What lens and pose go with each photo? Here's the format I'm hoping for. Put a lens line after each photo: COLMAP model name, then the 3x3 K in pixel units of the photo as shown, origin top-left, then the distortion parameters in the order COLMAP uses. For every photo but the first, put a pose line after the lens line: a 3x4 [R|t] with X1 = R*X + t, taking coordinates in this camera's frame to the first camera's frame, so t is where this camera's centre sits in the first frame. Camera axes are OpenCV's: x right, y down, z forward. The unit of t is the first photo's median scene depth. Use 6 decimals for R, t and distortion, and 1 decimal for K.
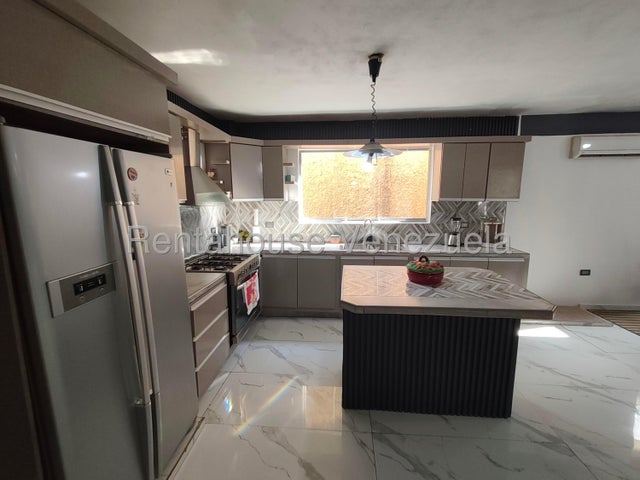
lens RADIAL K [[292.8, 0, 321.3], [0, 292.8, 239.0], [0, 0, 1]] dist [0.007371, -0.000026]
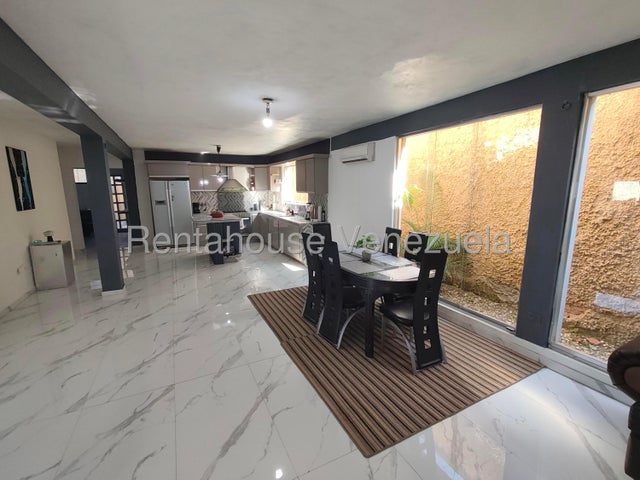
lens RADIAL K [[292.8, 0, 321.3], [0, 292.8, 239.0], [0, 0, 1]] dist [0.007371, -0.000026]
pose [[0.522889, 0.149151, -0.839250, 2.082911], [-0.127324, 0.987193, 0.096114, -0.039719], [0.842838, 0.056600, 0.535183, 0.173683]]
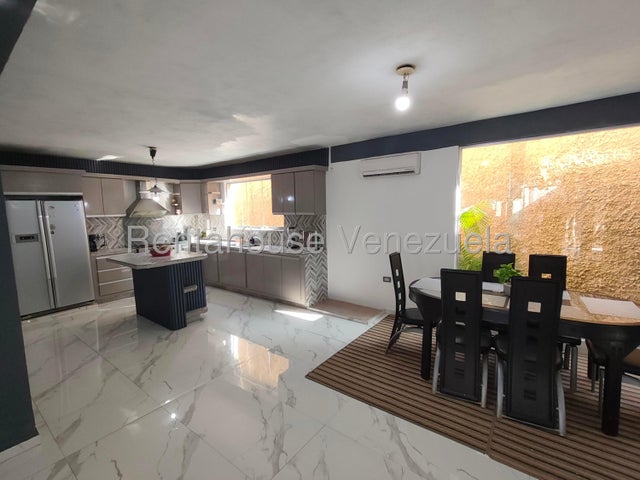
lens RADIAL K [[292.8, 0, 321.3], [0, 292.8, 239.0], [0, 0, 1]] dist [0.007371, -0.000026]
pose [[0.846275, 0.041378, -0.531137, 1.375399], [-0.062920, 0.997764, -0.022522, 0.004382], [0.529018, 0.052479, 0.846987, -0.067216]]
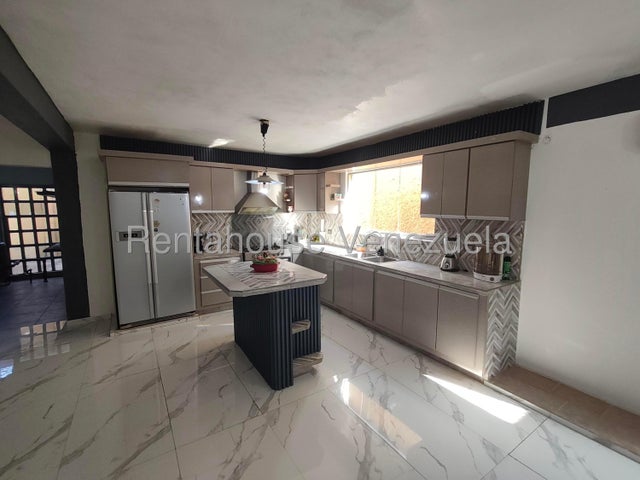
lens RADIAL K [[292.8, 0, 321.3], [0, 292.8, 239.0], [0, 0, 1]] dist [0.007371, -0.000026]
pose [[0.617380, 0.088638, -0.781655, 0.951553], [-0.123761, 0.992202, 0.014762, -0.036316], [0.776869, 0.087625, 0.623536, 0.188538]]
